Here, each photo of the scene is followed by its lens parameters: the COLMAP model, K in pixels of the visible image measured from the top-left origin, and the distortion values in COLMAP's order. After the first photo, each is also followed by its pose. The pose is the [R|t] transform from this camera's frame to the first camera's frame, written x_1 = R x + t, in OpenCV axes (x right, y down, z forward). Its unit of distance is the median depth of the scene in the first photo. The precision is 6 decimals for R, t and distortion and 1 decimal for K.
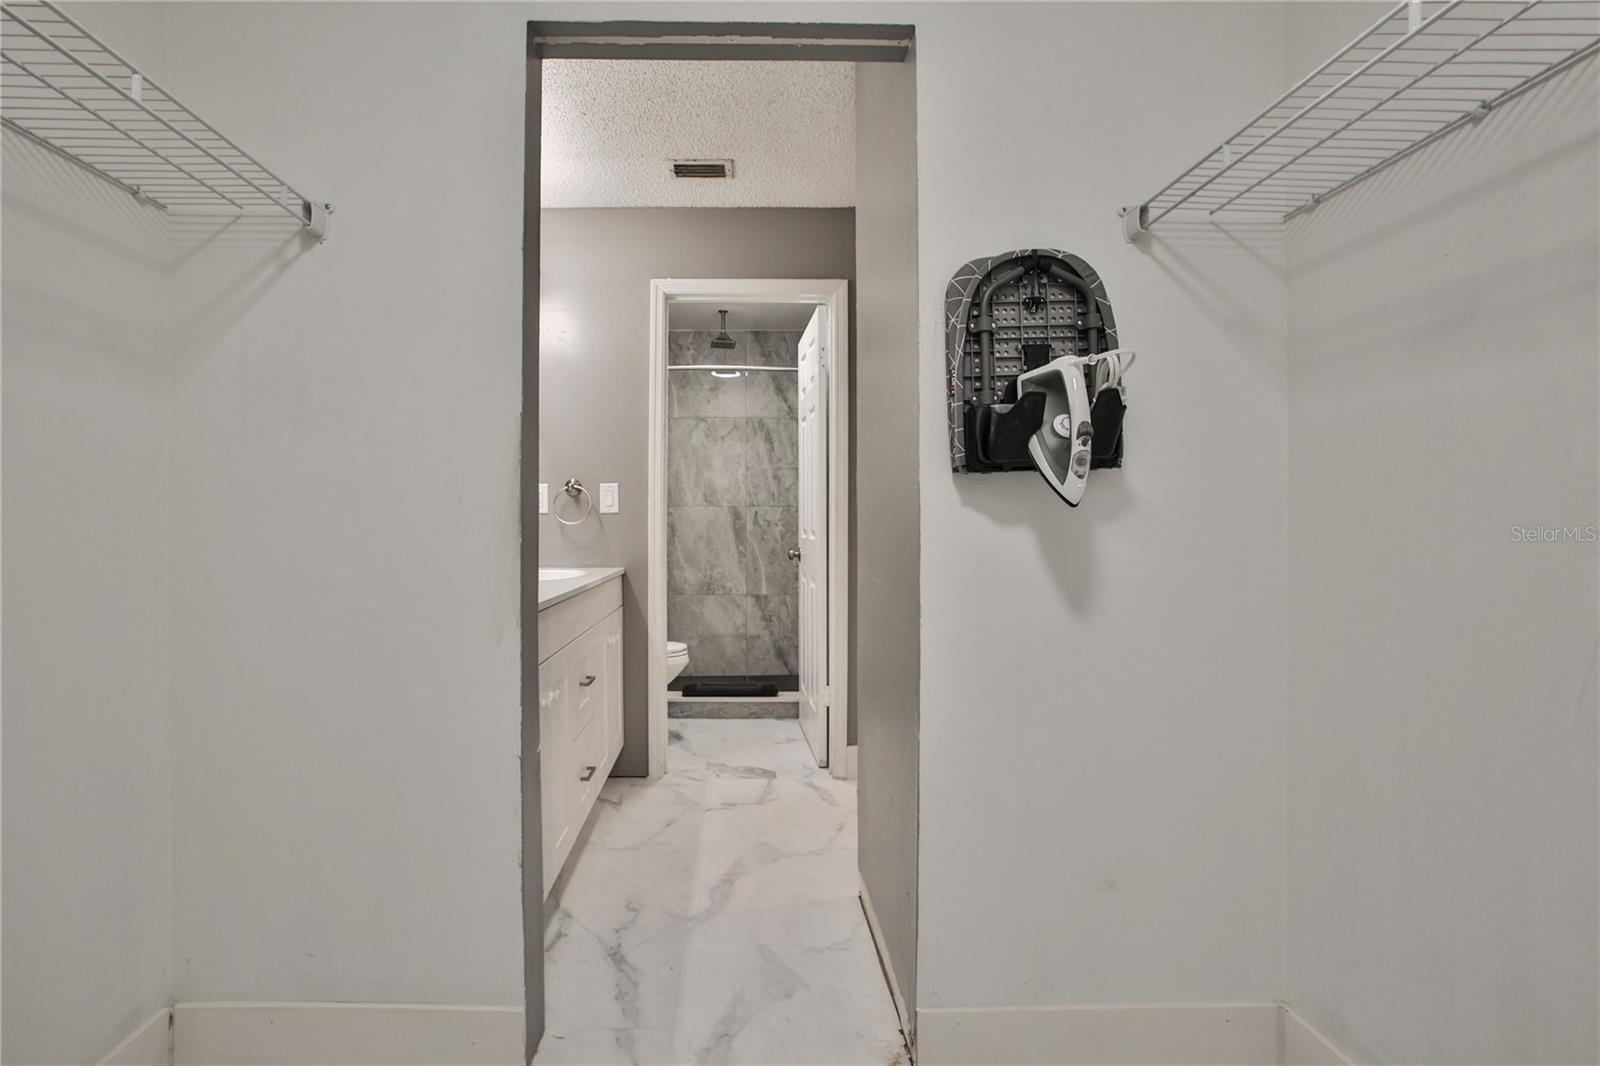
lens RADIAL K [[743.6, 0, 762.3], [0, 743.6, 522.9], [0, 0, 1]] dist [-0.001141, -0.000166]
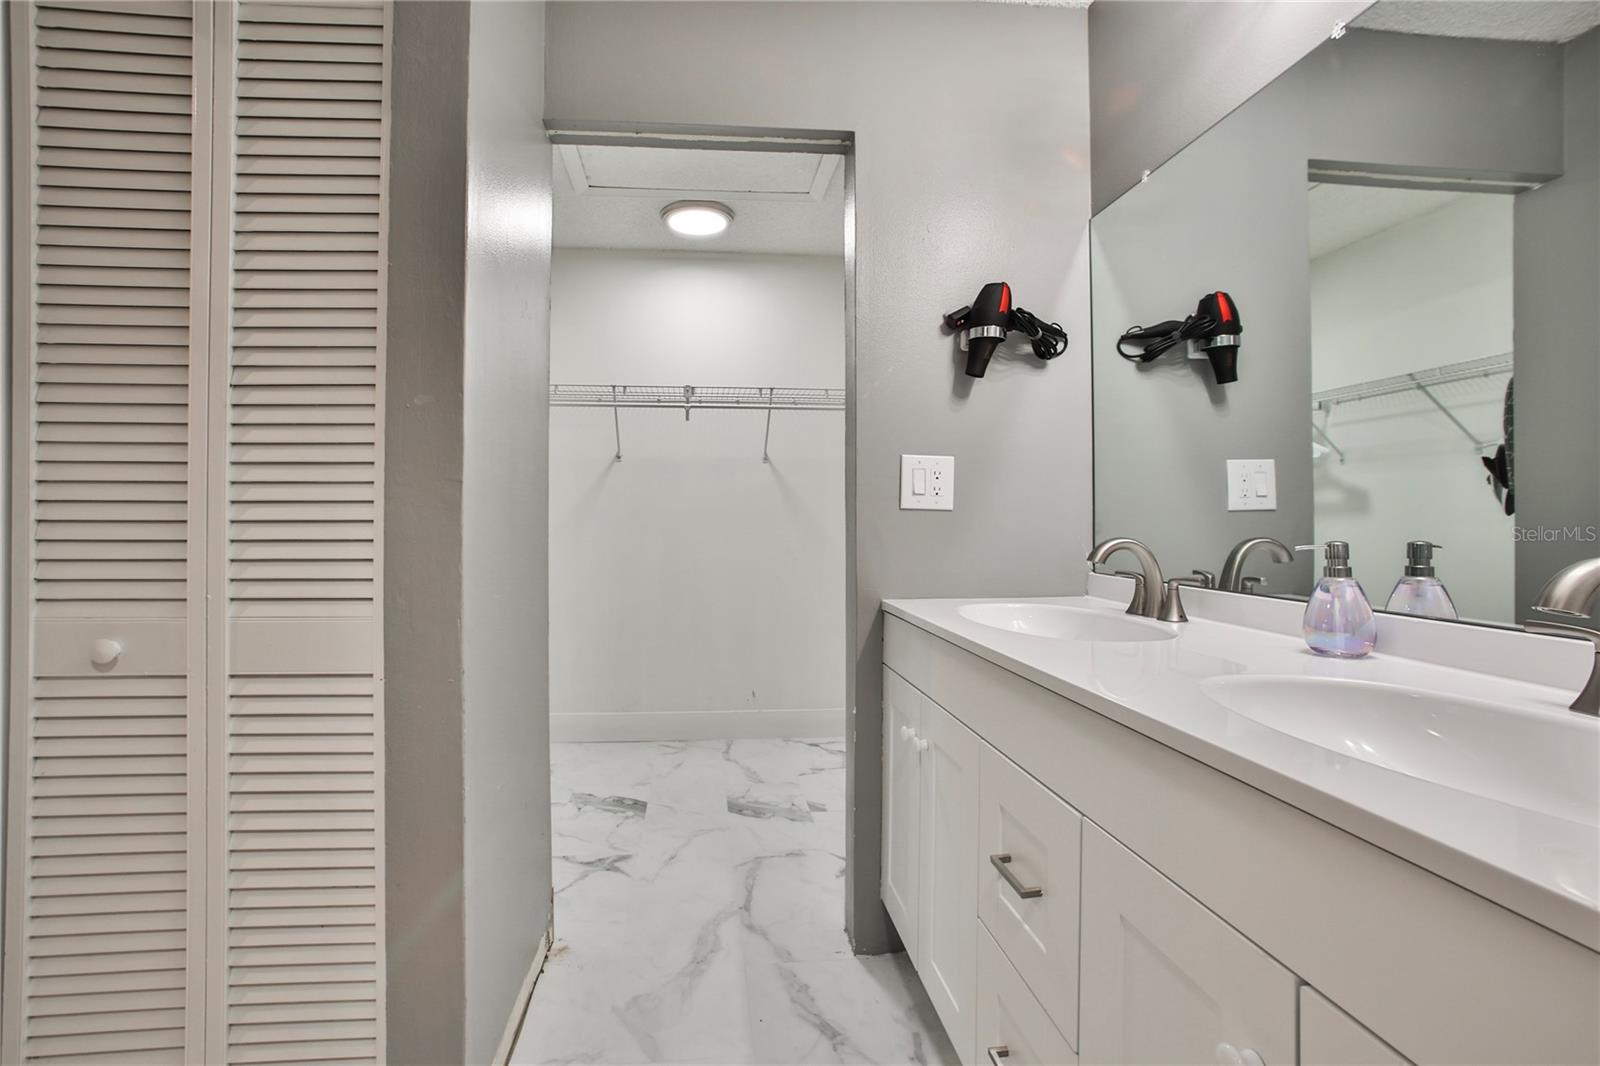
lens RADIAL K [[743.6, 0, 762.3], [0, 743.6, 522.9], [0, 0, 1]] dist [-0.001141, -0.000166]
pose [[-0.998443, -0.013162, -0.054204, -0.069891], [-0.013073, 0.999913, -0.001994, 0.005609], [0.054225, -0.001282, -0.998528, 1.970858]]
